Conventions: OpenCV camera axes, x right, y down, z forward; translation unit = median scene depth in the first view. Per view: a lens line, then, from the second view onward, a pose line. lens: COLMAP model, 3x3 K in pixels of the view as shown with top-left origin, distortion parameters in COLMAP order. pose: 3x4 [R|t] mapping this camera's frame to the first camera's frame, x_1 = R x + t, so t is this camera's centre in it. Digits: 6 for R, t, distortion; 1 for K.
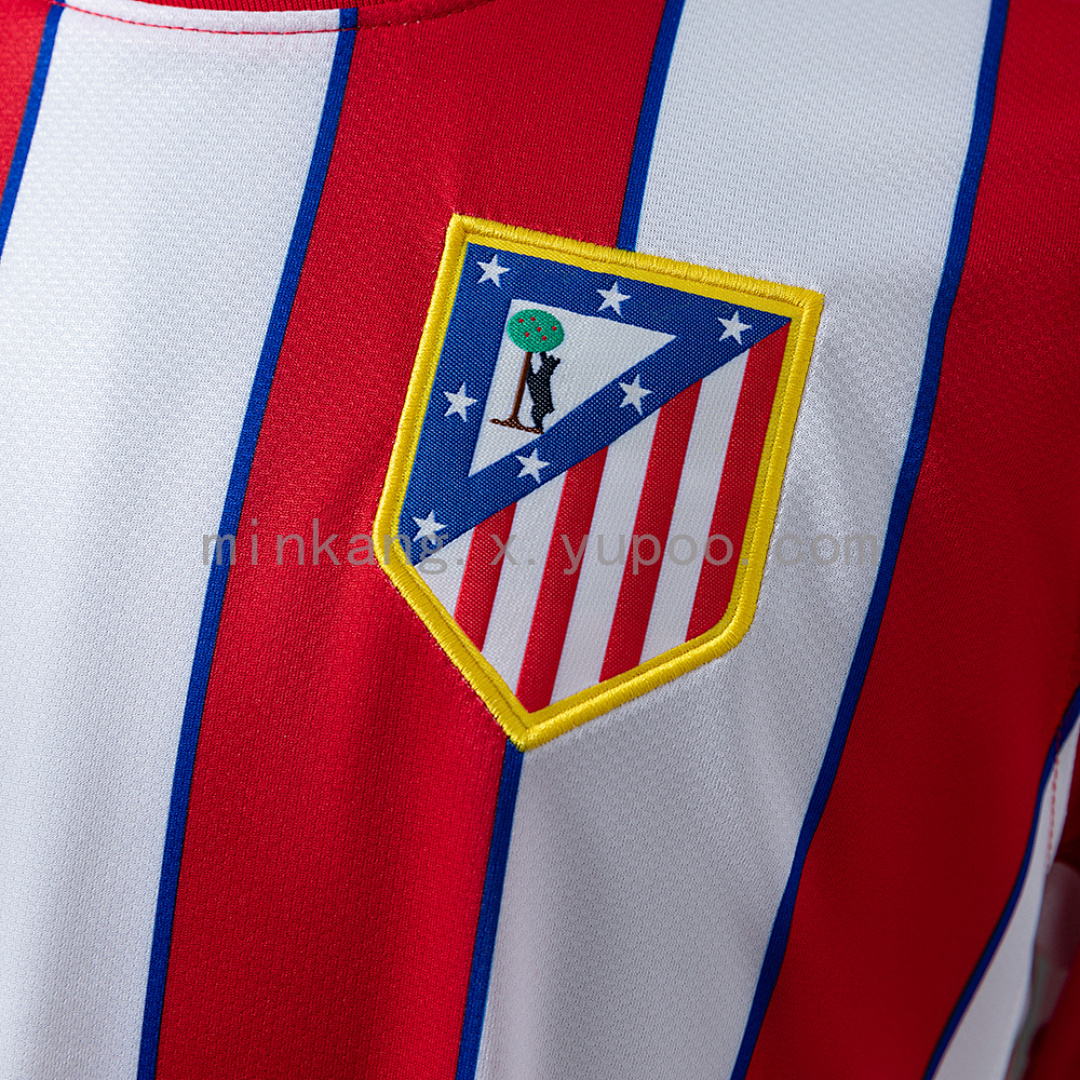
lens RADIAL K [[1964.8, 0, 540.5], [0, 1964.8, 539.4], [0, 0, 1]] dist [0.006813, 0.000000]
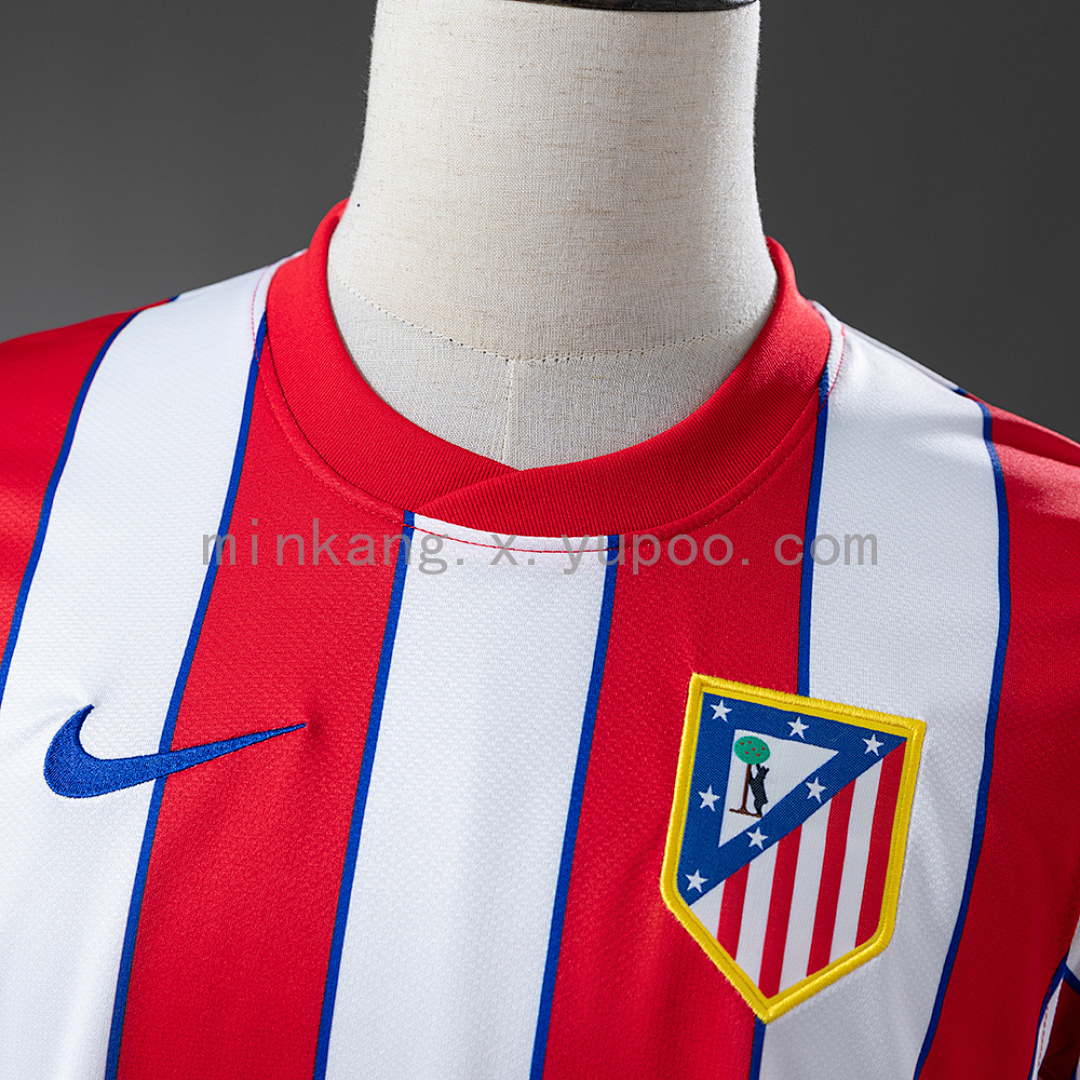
lens RADIAL K [[2216.1, 0, 539.8], [0, 2216.1, 540.7], [0, 0, 1]] dist [-0.019777, 0.000000]
pose [[0.983837, -0.008140, 0.178884, -0.484027], [0.021927, 0.996925, -0.075234, -0.143778], [-0.177722, 0.077940, 0.980989, -0.714736]]
